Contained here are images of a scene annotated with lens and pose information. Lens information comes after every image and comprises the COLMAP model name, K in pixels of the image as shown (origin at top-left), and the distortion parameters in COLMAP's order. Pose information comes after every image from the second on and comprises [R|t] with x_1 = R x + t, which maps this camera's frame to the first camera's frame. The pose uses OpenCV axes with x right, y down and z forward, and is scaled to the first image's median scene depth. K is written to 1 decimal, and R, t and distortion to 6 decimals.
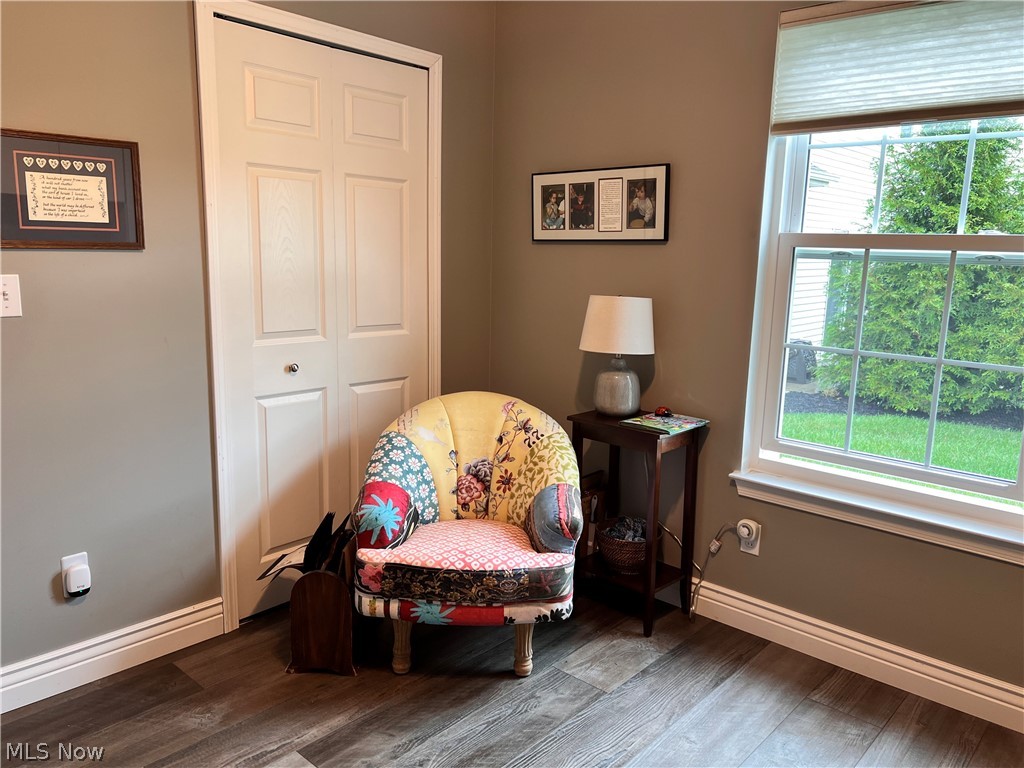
lens RADIAL K [[775.9, 0, 516.3], [0, 775.9, 382.5], [0, 0, 1]] dist [0.043441, -0.024980]
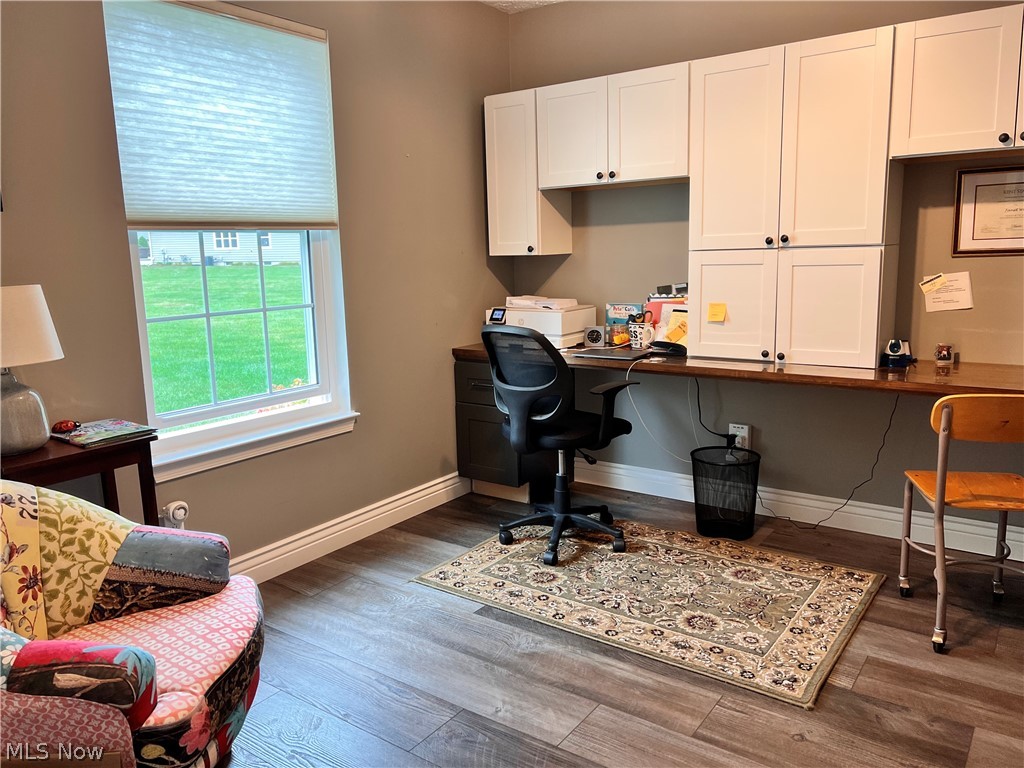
lens RADIAL K [[775.9, 0, 516.3], [0, 775.9, 381.8], [0, 0, 1]] dist [0.043441, -0.024980]
pose [[-0.110102, -0.200550, 0.973477, -0.674256], [0.198388, 0.955288, 0.219241, -0.097562], [-0.973920, 0.217265, -0.065392, 0.625212]]
